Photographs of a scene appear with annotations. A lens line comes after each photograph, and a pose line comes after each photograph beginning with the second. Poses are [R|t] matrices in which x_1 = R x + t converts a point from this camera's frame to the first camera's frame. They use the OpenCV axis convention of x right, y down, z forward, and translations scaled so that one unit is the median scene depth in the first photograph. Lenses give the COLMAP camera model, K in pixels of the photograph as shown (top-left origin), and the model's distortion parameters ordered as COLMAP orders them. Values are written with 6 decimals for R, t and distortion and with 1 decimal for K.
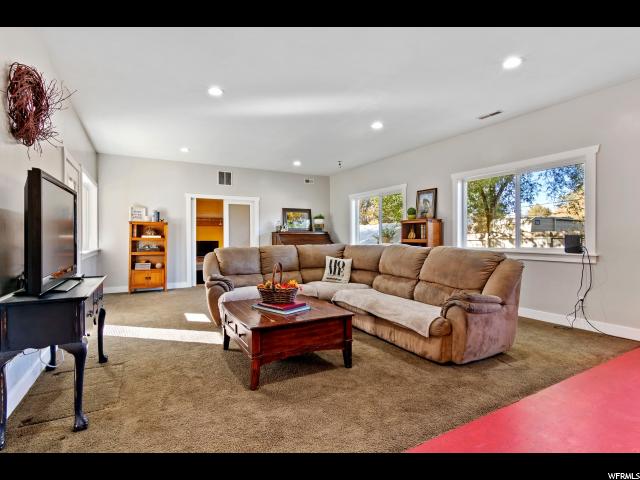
lens RADIAL K [[329.2, 0, 321.2], [0, 329.2, 237.8], [0, 0, 1]] dist [-0.001132, 0.000057]
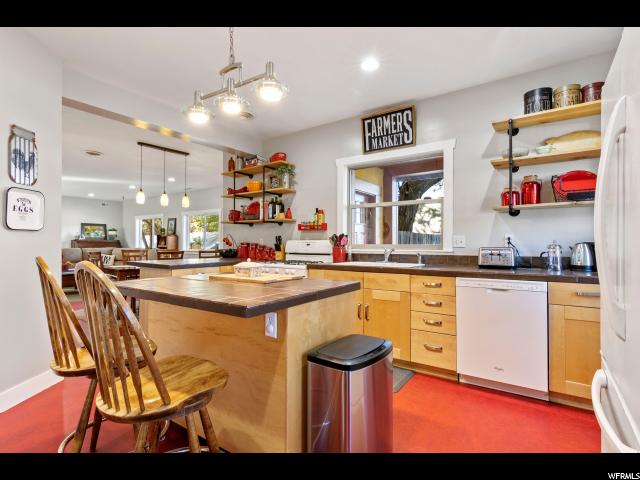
lens RADIAL K [[329.2, 0, 317.2], [0, 329.2, 243.7], [0, 0, 1]] dist [-0.001132, 0.000057]
pose [[0.897389, 0.006950, 0.441185, 0.170183], [-0.004473, 0.999968, -0.006654, 0.003138], [-0.441217, 0.003998, 0.897392, -0.715679]]
